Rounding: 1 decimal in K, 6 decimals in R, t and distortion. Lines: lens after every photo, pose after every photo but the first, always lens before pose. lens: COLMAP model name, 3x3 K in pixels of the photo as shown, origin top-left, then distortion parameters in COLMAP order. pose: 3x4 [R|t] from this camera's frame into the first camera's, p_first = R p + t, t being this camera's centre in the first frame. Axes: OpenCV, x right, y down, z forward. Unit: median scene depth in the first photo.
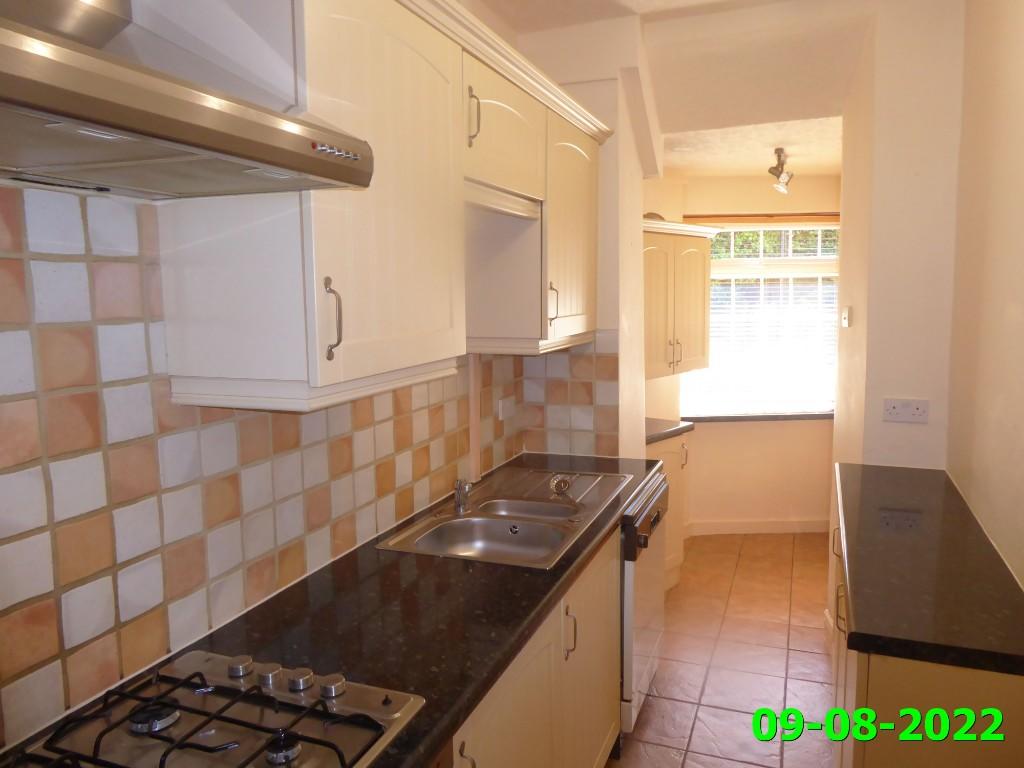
lens RADIAL K [[740.8, 0, 515.0], [0, 740.8, 387.7], [0, 0, 1]] dist [-0.015159, 0.004075]
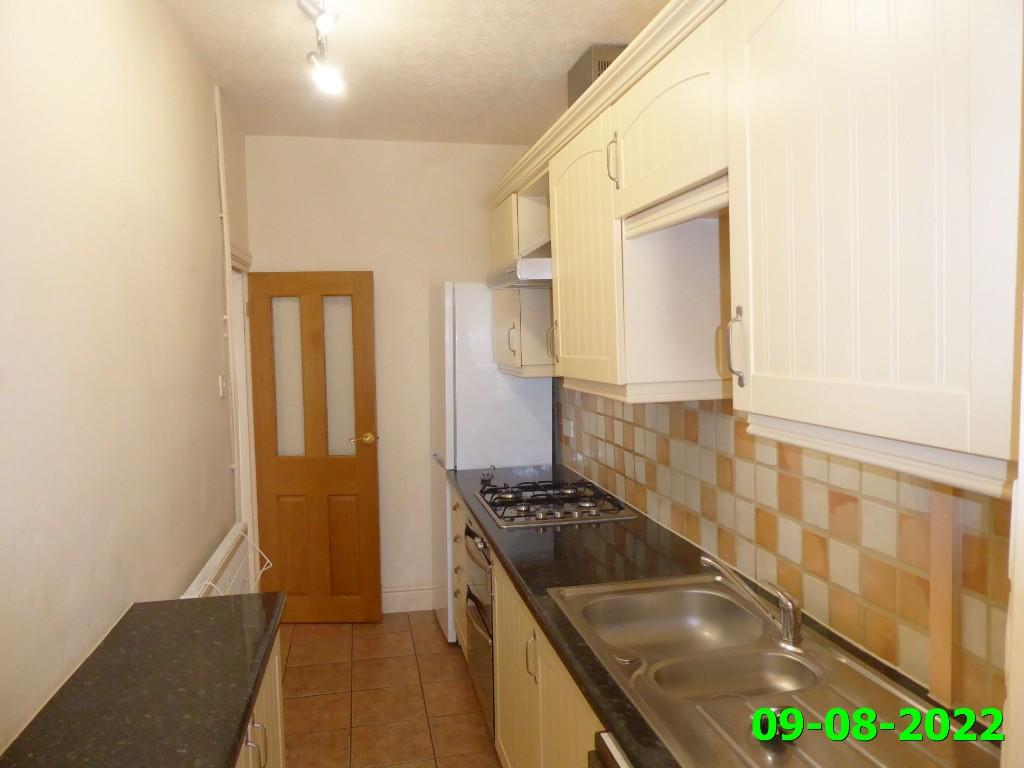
lens RADIAL K [[740.8, 0, 515.0], [0, 740.8, 387.7], [0, 0, 1]] dist [-0.015159, 0.004075]
pose [[-0.837637, 0.061534, -0.542750, 0.580406], [-0.047227, 0.981755, 0.184192, -0.206815], [0.544182, 0.179919, -0.819448, 1.588584]]
